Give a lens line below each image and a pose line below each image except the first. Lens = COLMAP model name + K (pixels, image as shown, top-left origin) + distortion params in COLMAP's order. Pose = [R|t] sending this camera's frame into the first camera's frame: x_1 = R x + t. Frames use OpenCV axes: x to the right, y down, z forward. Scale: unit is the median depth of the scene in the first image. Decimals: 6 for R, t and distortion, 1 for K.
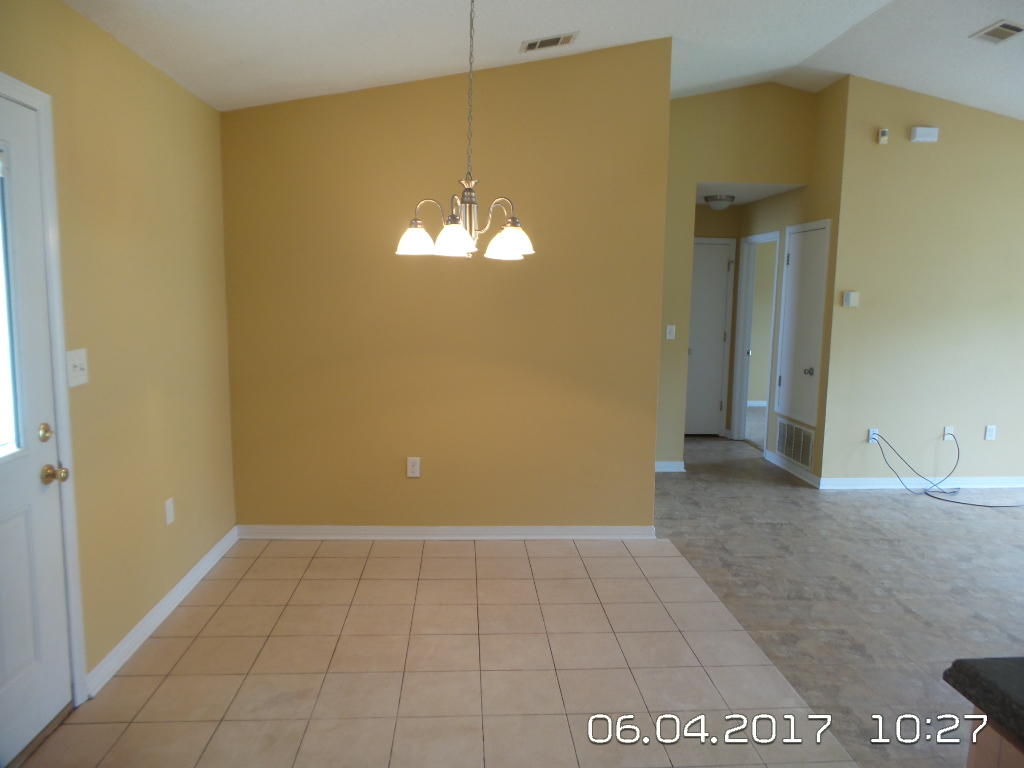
lens RADIAL K [[715.2, 0, 513.0], [0, 715.2, 391.9], [0, 0, 1]] dist [0.007294, -0.001358]
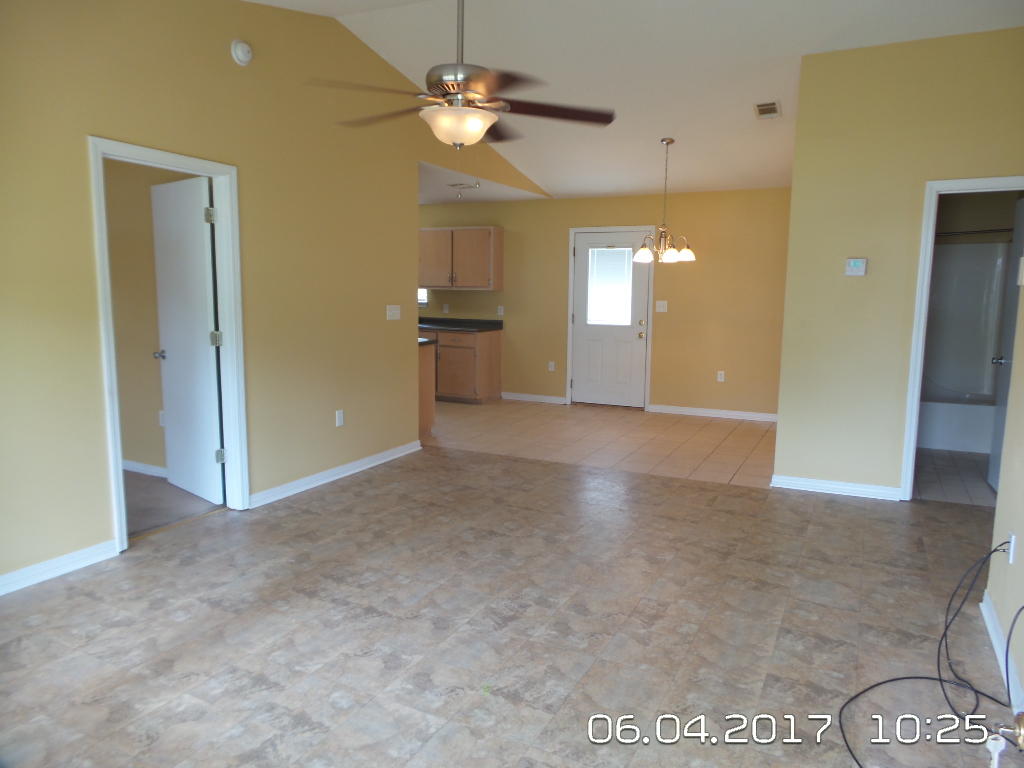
lens RADIAL K [[715.2, 0, 513.0], [0, 715.2, 391.9], [0, 0, 1]] dist [0.007294, -0.001358]
pose [[-0.535170, 0.097496, -0.839099, 1.365801], [-0.129836, 0.972021, 0.195749, -0.114372], [0.834707, 0.213704, -0.507538, 1.190942]]
